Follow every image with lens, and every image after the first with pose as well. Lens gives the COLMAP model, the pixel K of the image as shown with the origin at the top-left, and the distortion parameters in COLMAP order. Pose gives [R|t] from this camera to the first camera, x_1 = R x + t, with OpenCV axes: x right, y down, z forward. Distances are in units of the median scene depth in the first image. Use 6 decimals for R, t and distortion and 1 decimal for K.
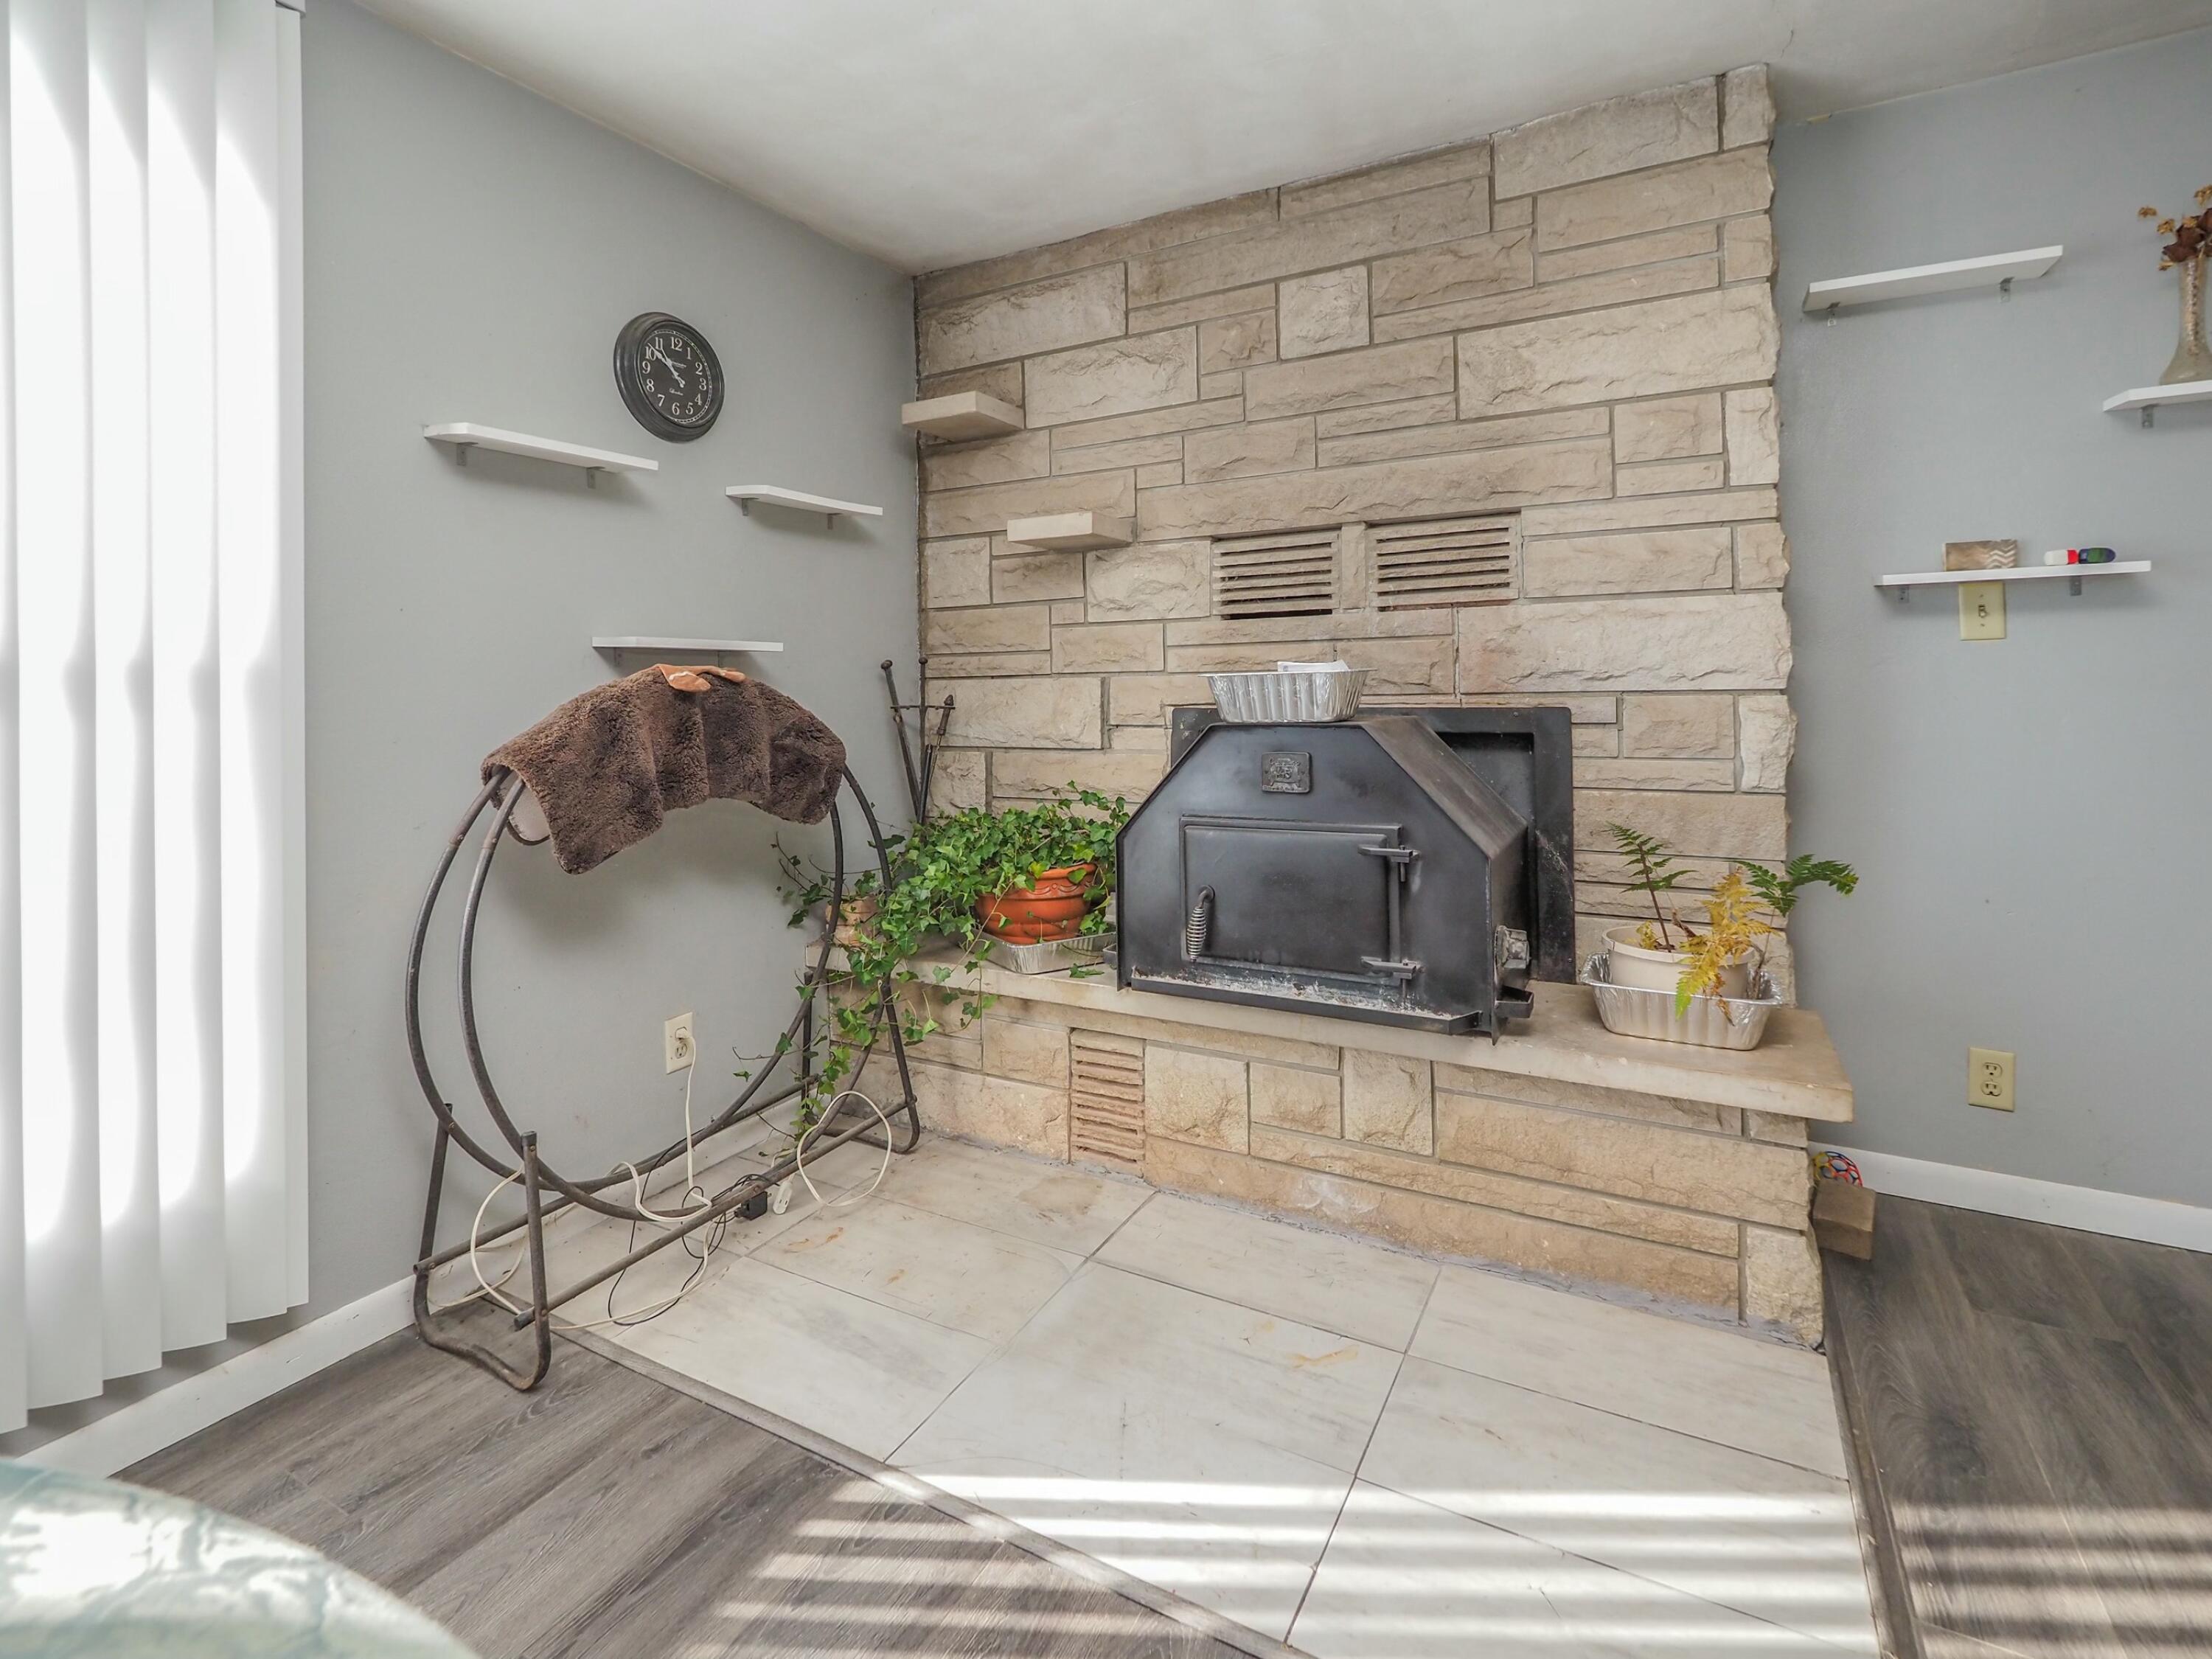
lens RADIAL K [[1042.7, 0, 1108.2], [0, 1042.7, 686.4], [0, 0, 1]] dist [-0.010525, -0.000462]
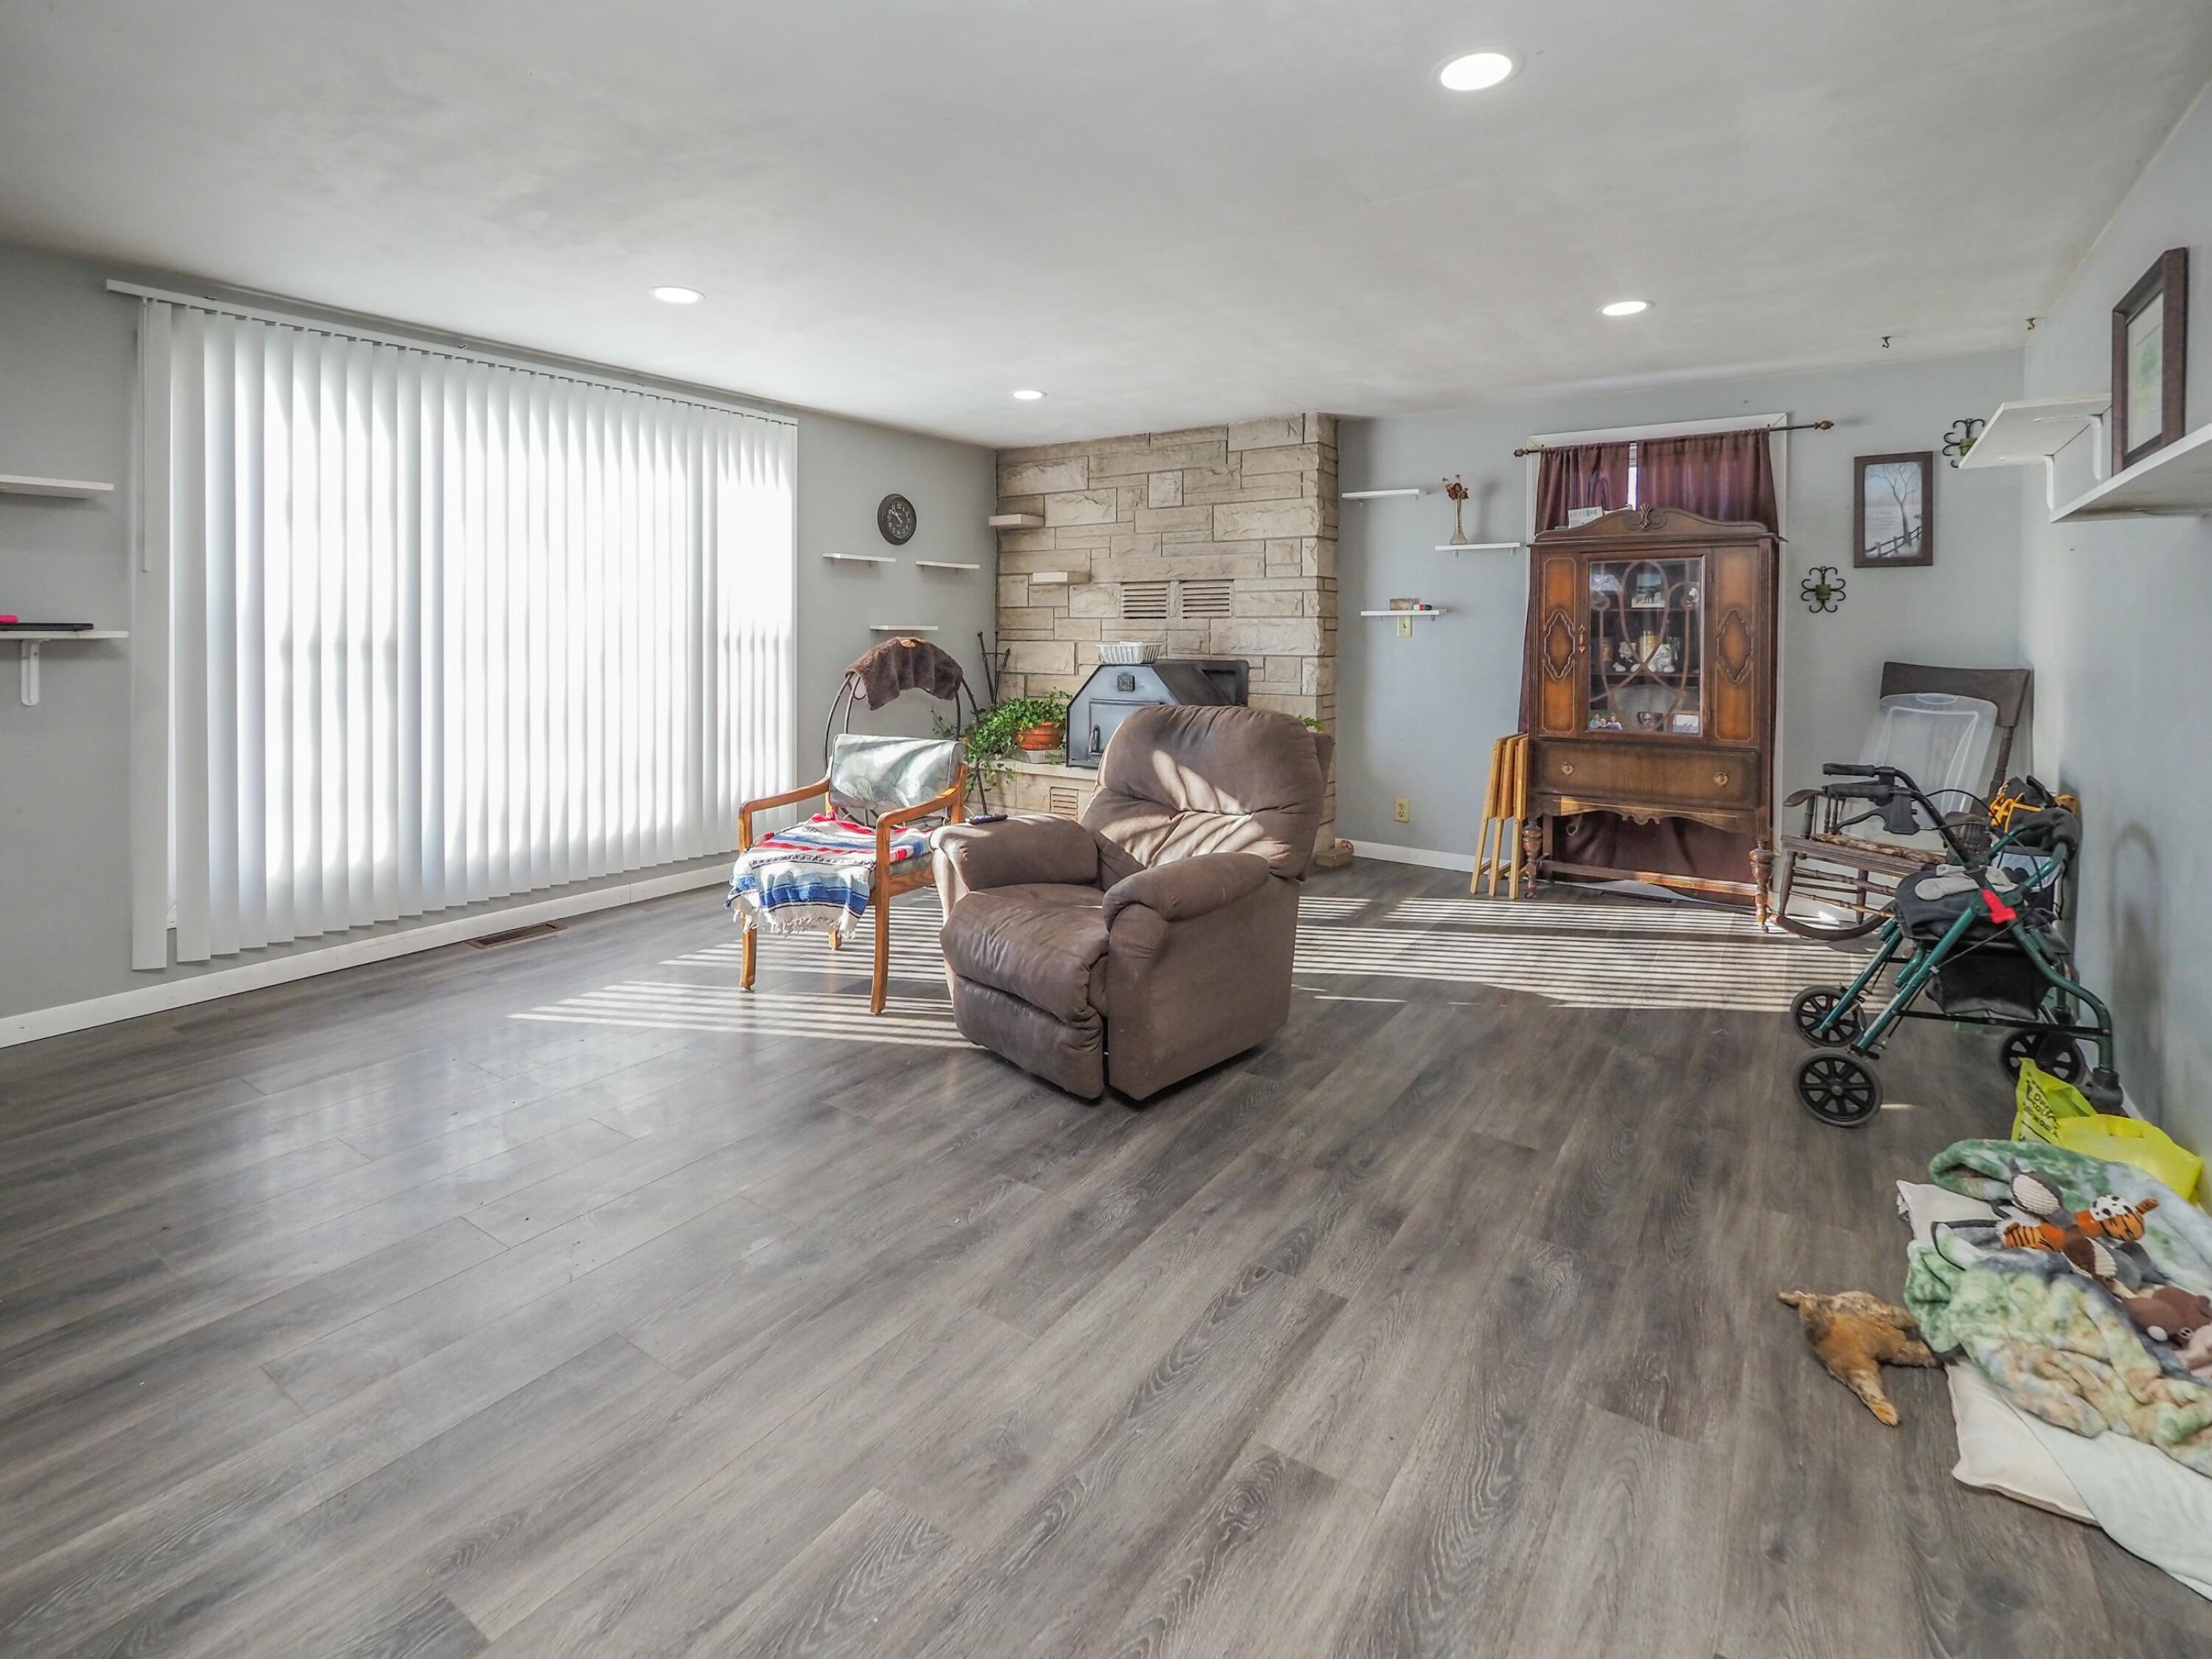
lens RADIAL K [[1086.9, 0, 1112.9], [0, 1086.9, 645.5], [0, 0, 1]] dist [-0.001642, -0.000710]
pose [[0.995208, 0.020174, -0.095681, 0.335048], [-0.018324, 0.999629, 0.020175, -0.056943], [0.096053, -0.018325, 0.995208, -1.471271]]
